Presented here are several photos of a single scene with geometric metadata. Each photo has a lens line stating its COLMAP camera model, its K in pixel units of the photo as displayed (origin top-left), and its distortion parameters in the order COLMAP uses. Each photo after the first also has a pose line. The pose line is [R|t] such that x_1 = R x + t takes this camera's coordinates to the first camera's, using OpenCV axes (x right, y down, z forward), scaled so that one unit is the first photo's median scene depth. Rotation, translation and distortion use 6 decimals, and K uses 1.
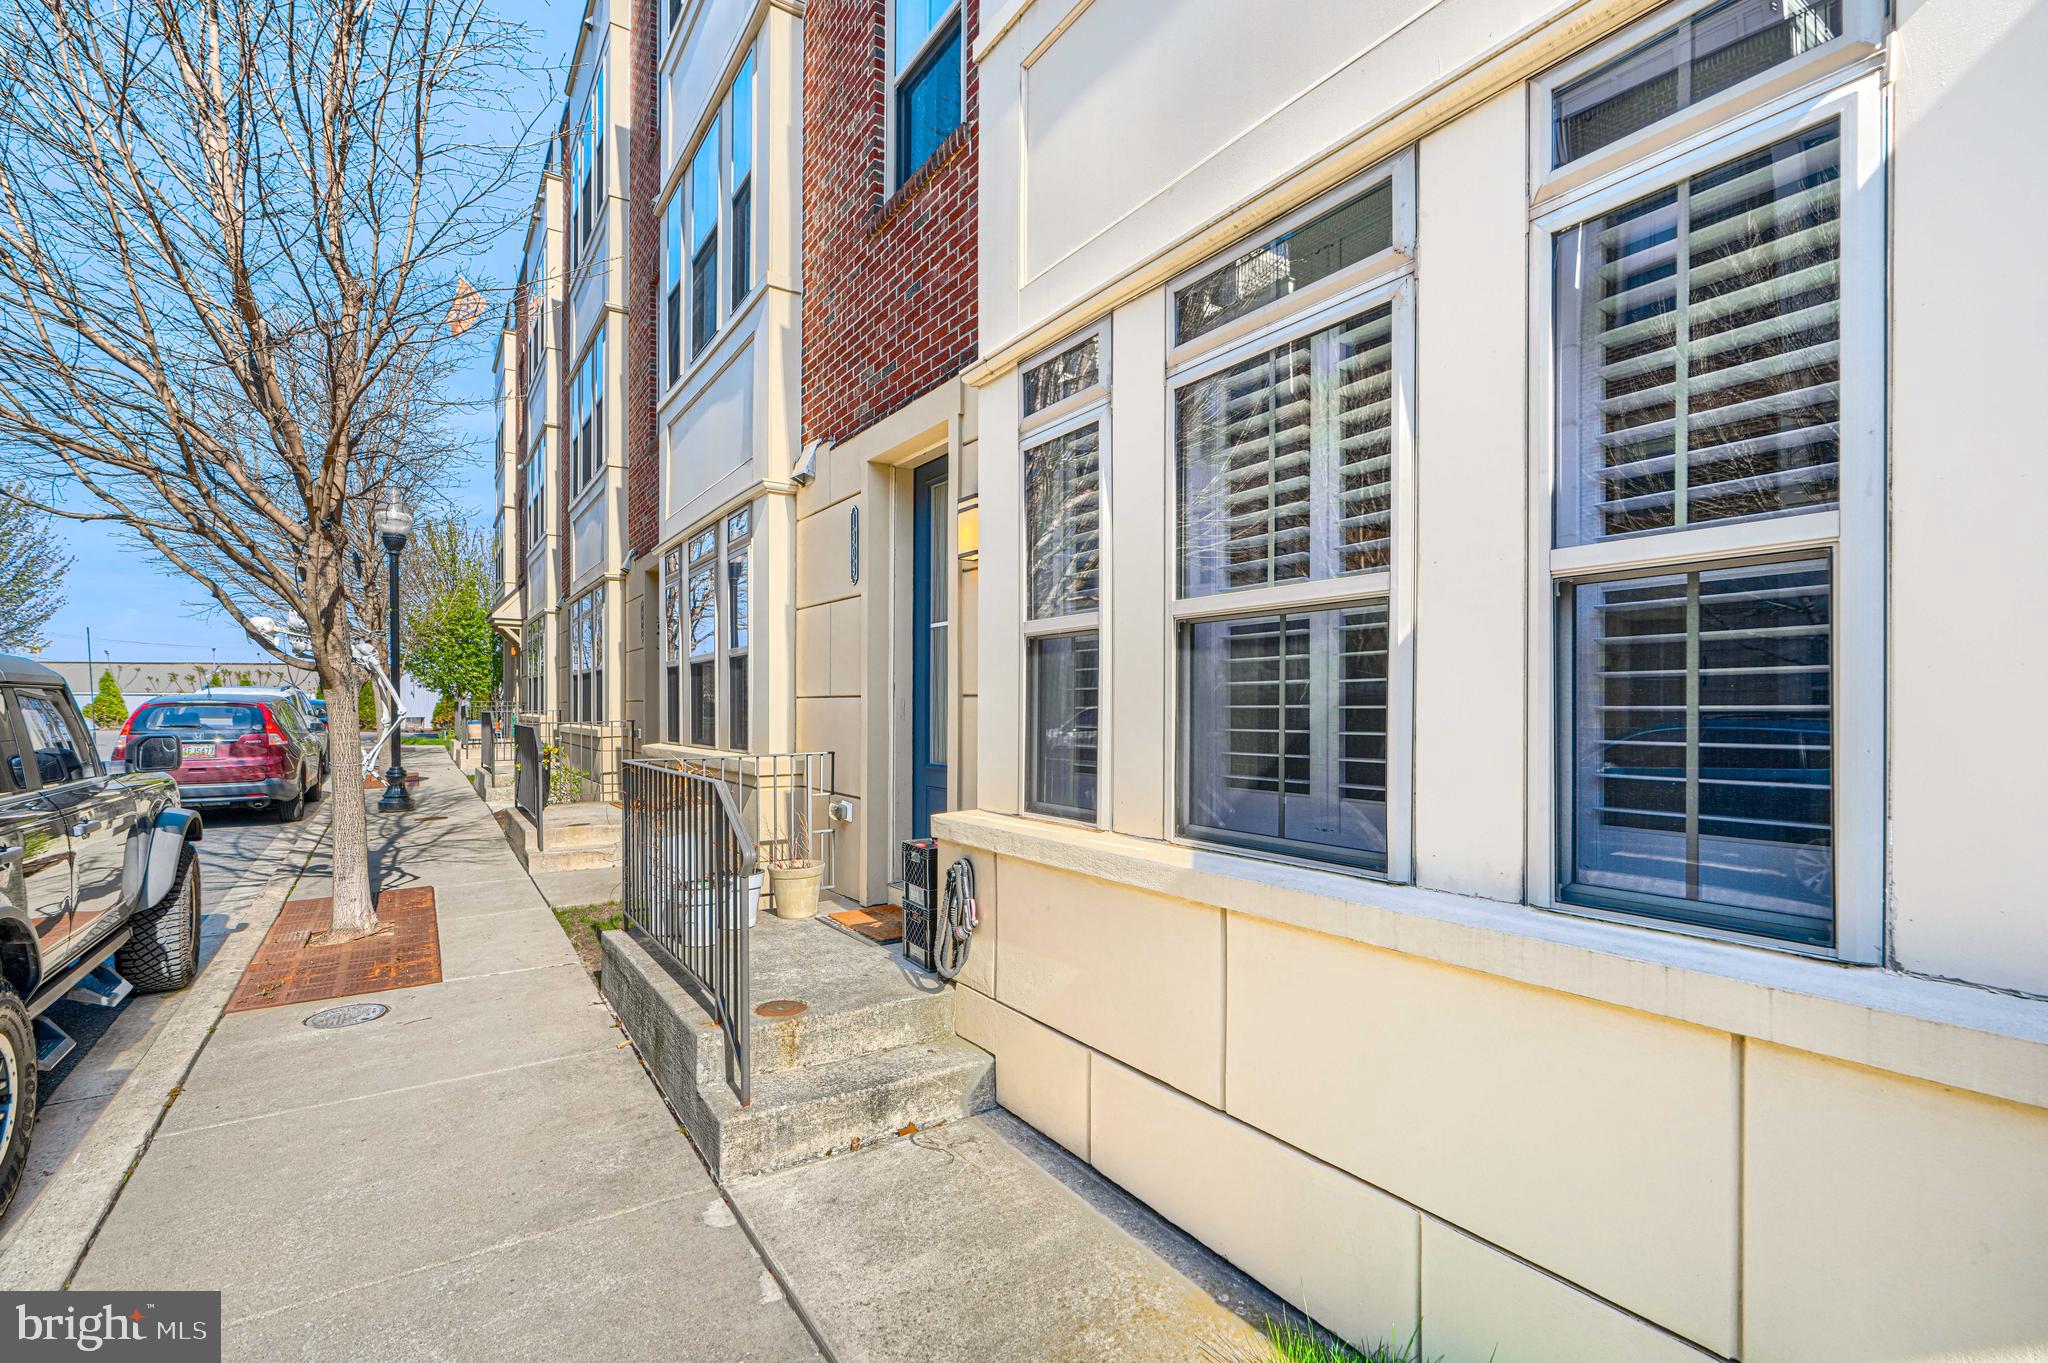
lens RADIAL K [[926.9, 0, 1024.7], [0, 926.9, 695.4], [0, 0, 1]] dist [-0.000062, 0.000078]
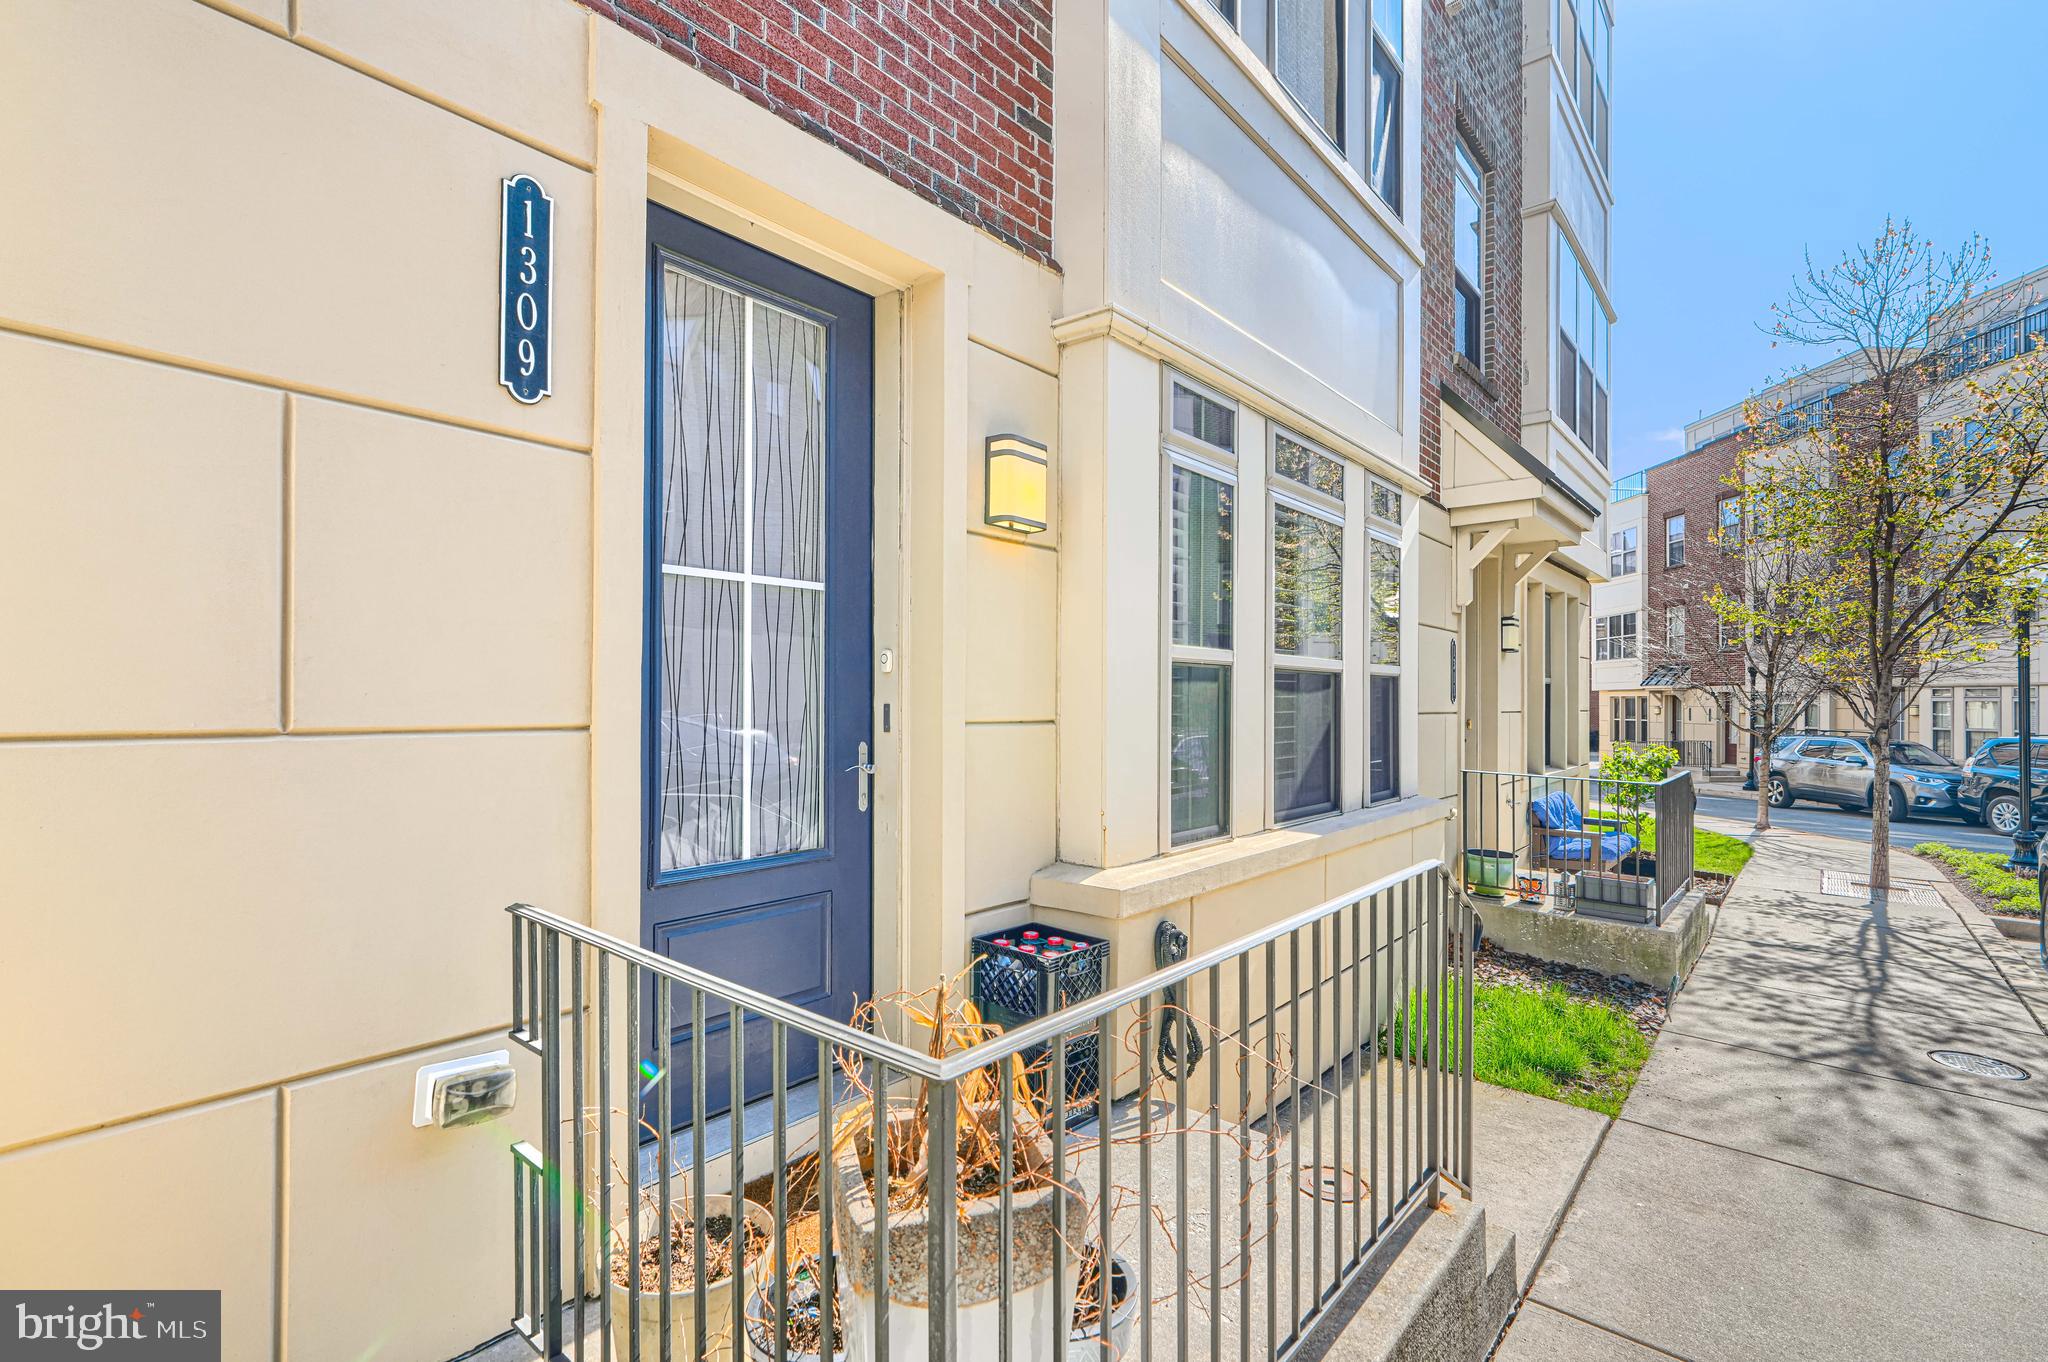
lens RADIAL K [[926.9, 0, 1024.7], [0, 926.9, 694.9], [0, 0, 1]] dist [-0.000062, 0.000078]
pose [[-0.269236, 0.000435, 0.963074, -0.783734], [-0.021857, 0.999740, -0.006562, -0.018294], [-0.962826, -0.022817, -0.269156, 1.261664]]
